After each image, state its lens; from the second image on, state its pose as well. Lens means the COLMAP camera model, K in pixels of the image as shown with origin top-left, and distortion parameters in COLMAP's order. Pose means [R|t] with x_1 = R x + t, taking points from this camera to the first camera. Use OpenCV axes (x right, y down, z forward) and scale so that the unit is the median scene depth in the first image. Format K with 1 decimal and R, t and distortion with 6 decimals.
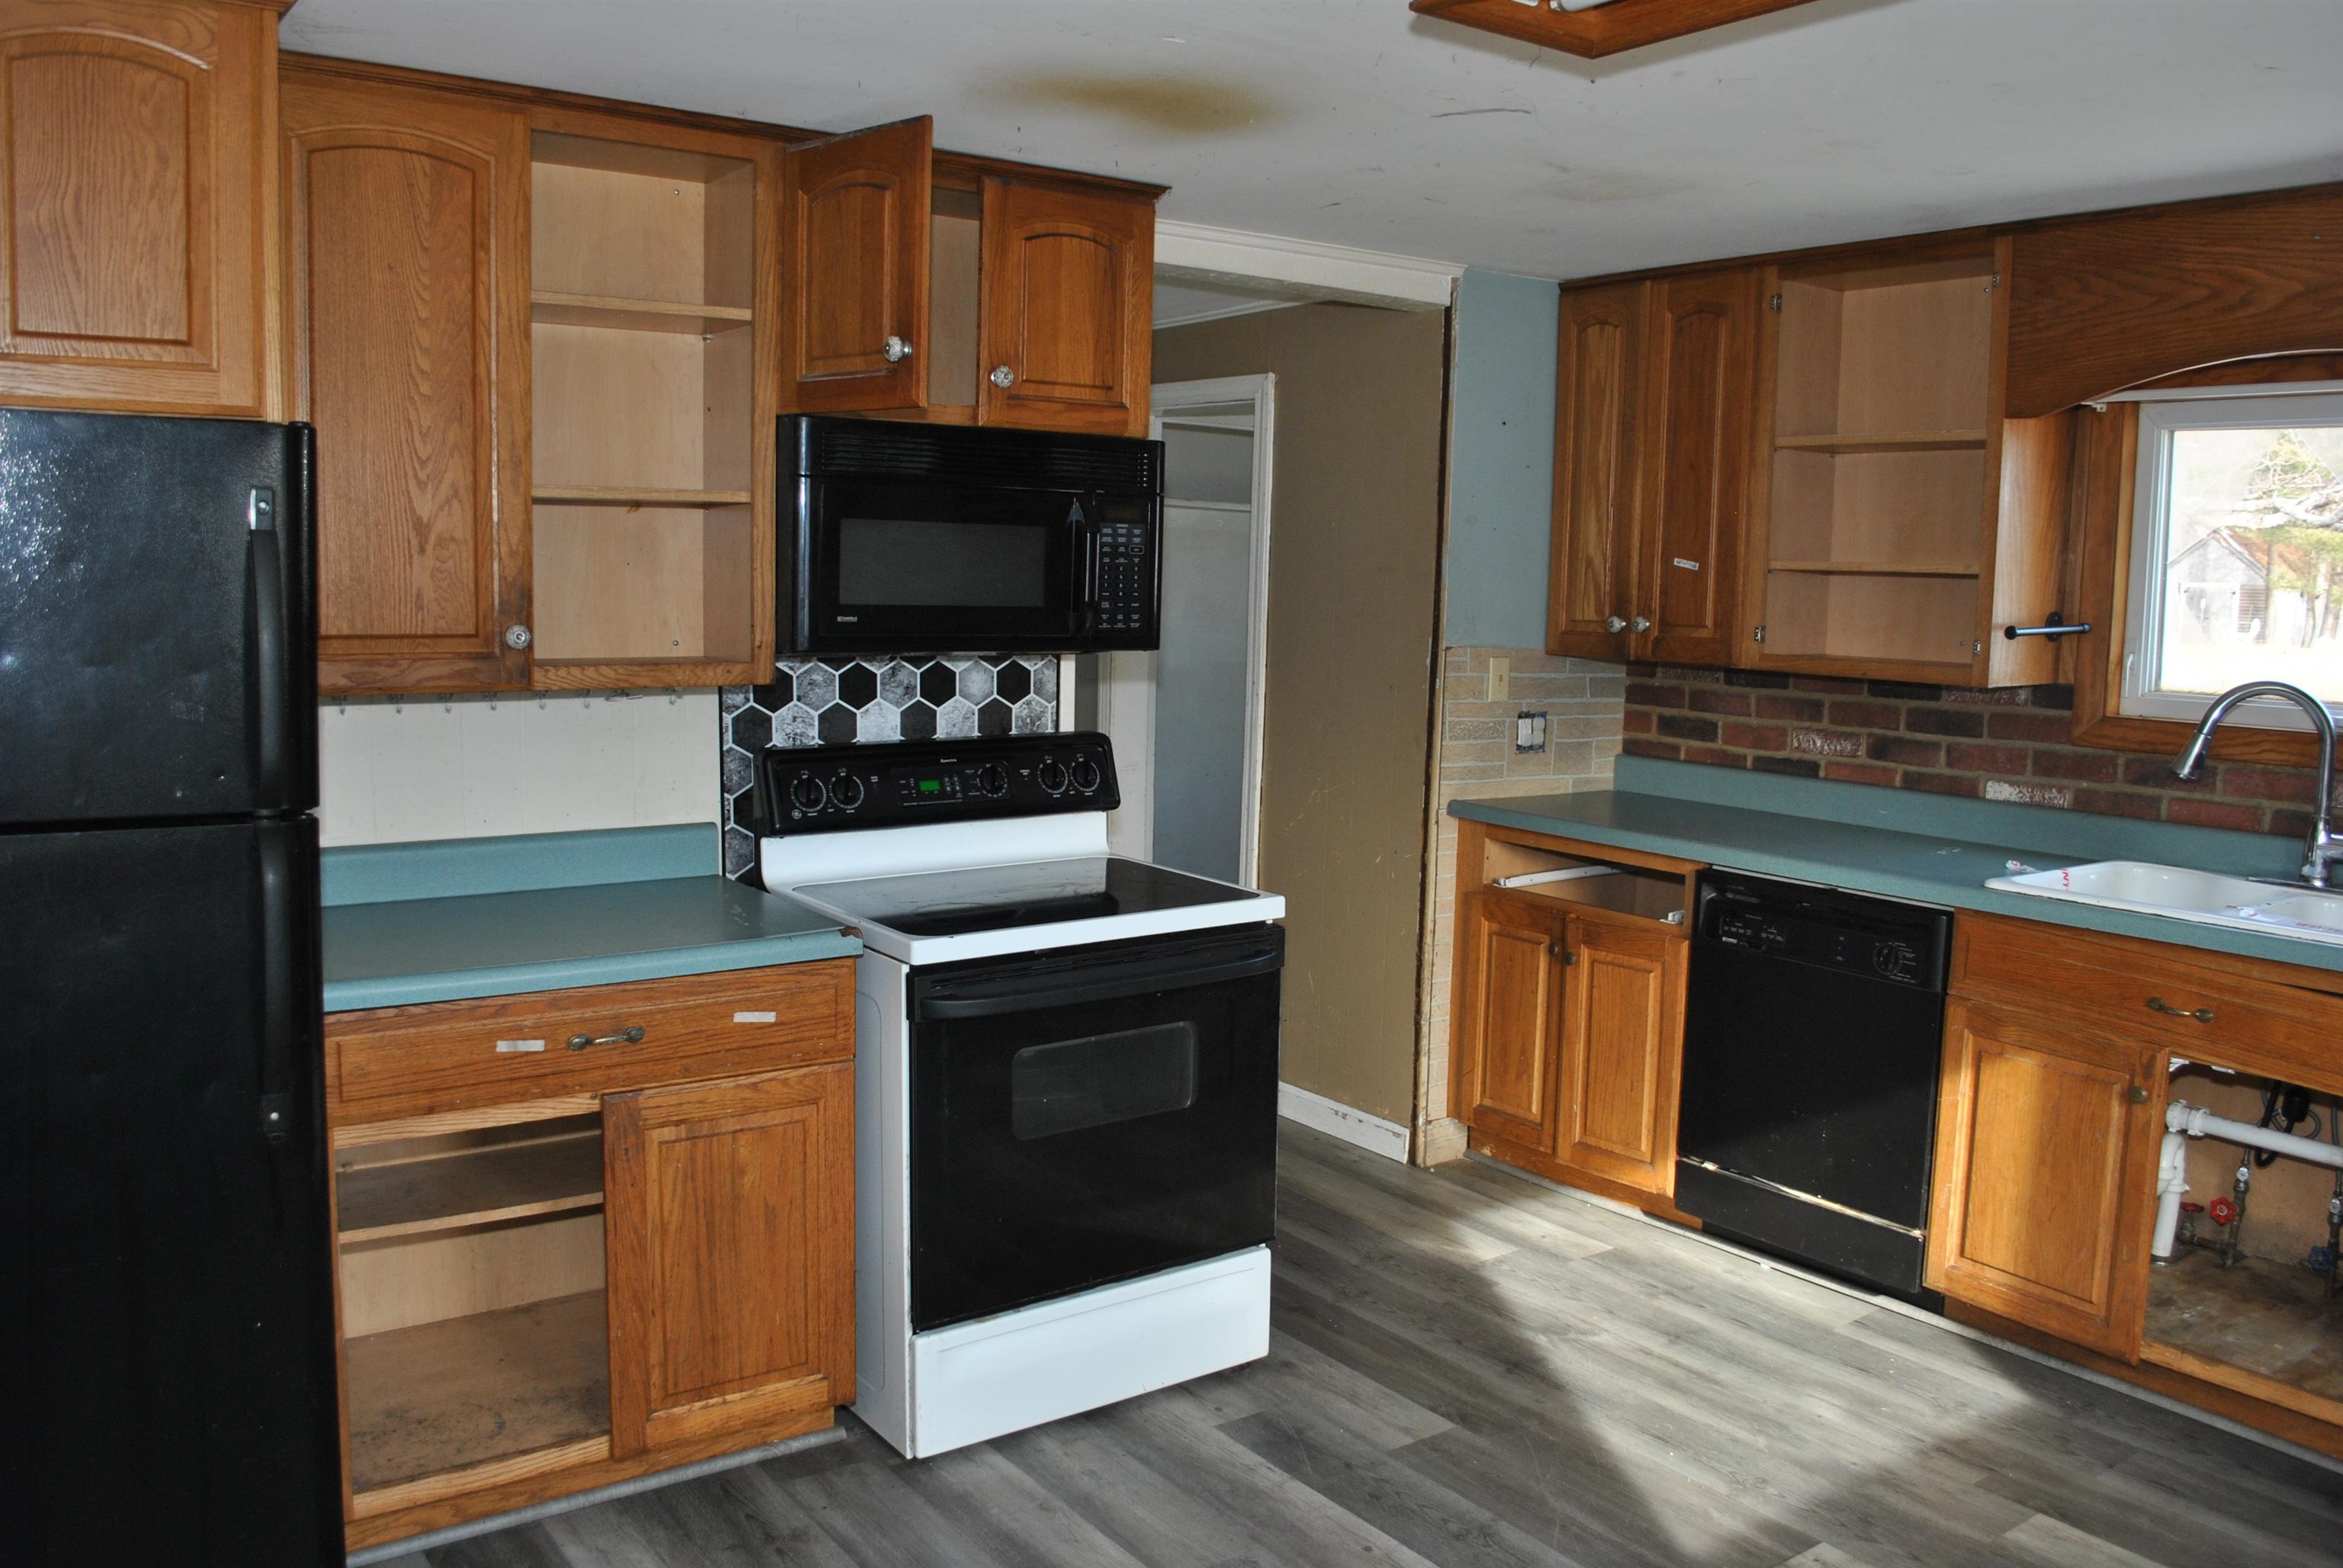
lens RADIAL K [[1852.0, 0, 1171.5], [0, 1852.0, 784.0], [0, 0, 1]] dist [-0.079791, 0.004636]
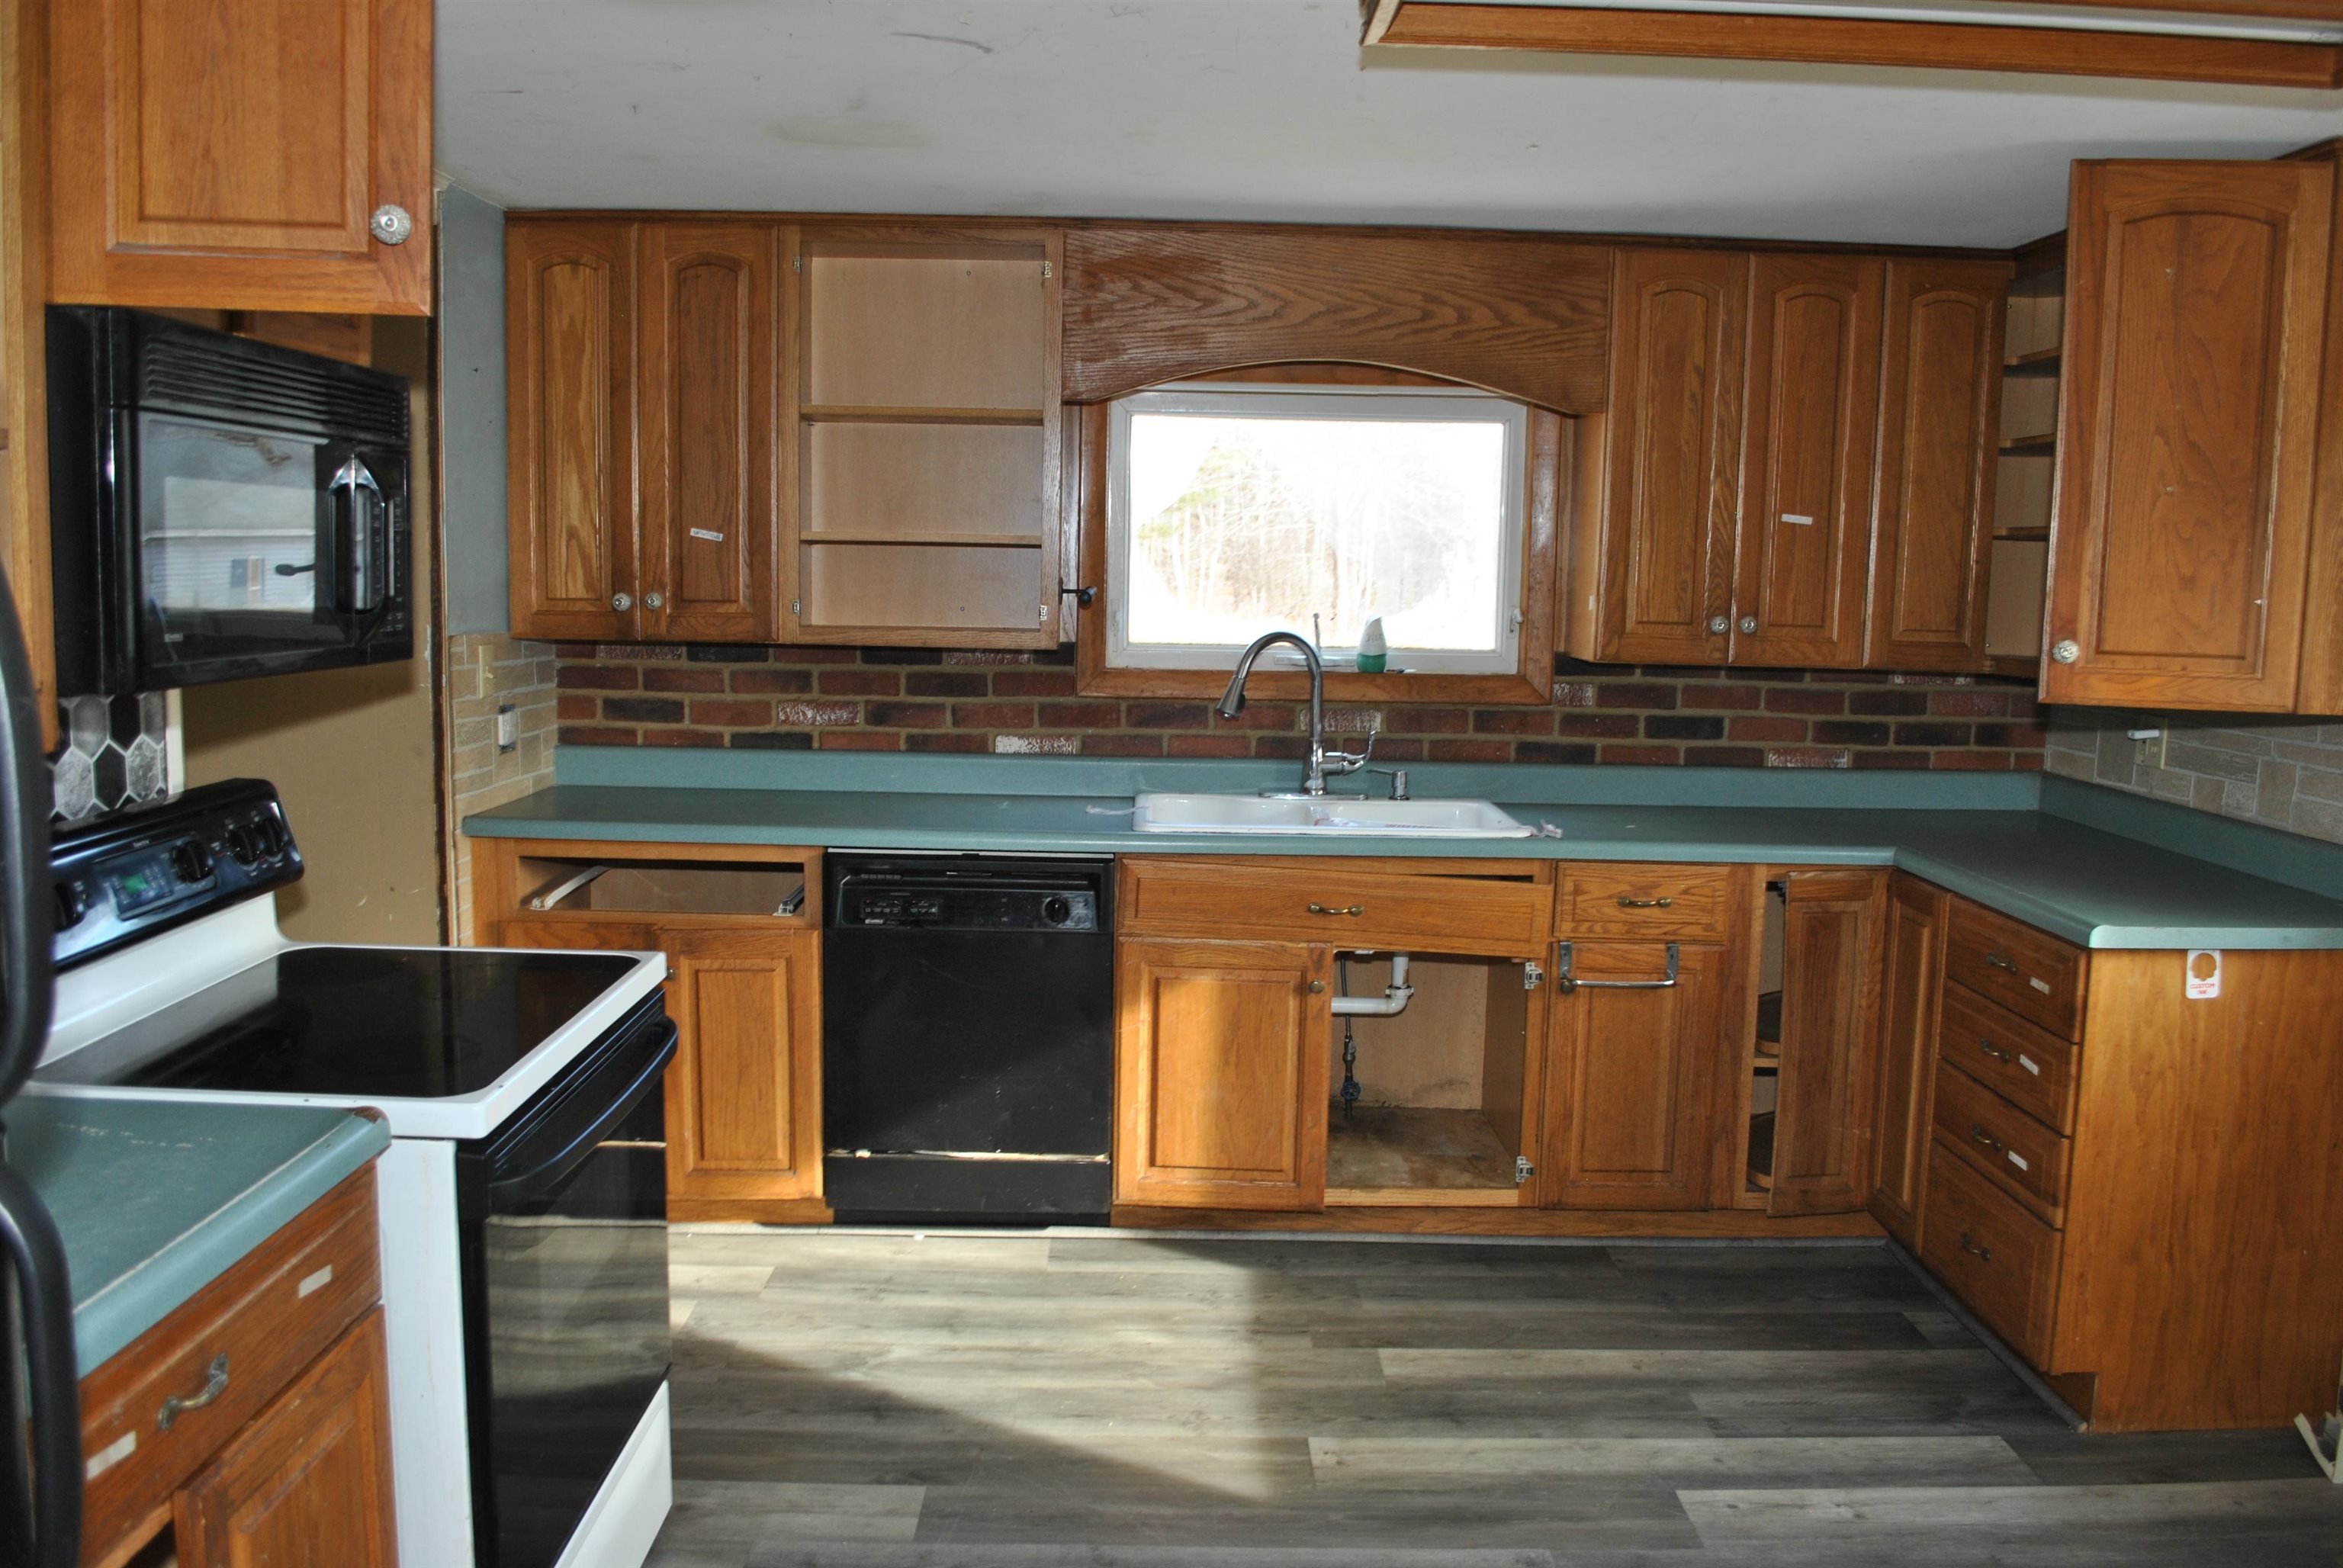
lens RADIAL K [[1852.0, 0, 1171.5], [0, 1852.0, 784.0], [0, 0, 1]] dist [-0.079791, 0.004636]
pose [[0.577170, -0.107622, 0.809501, -0.384565], [0.087194, 0.993733, 0.069946, -0.041668], [-0.811956, 0.030213, 0.582937, 0.288801]]
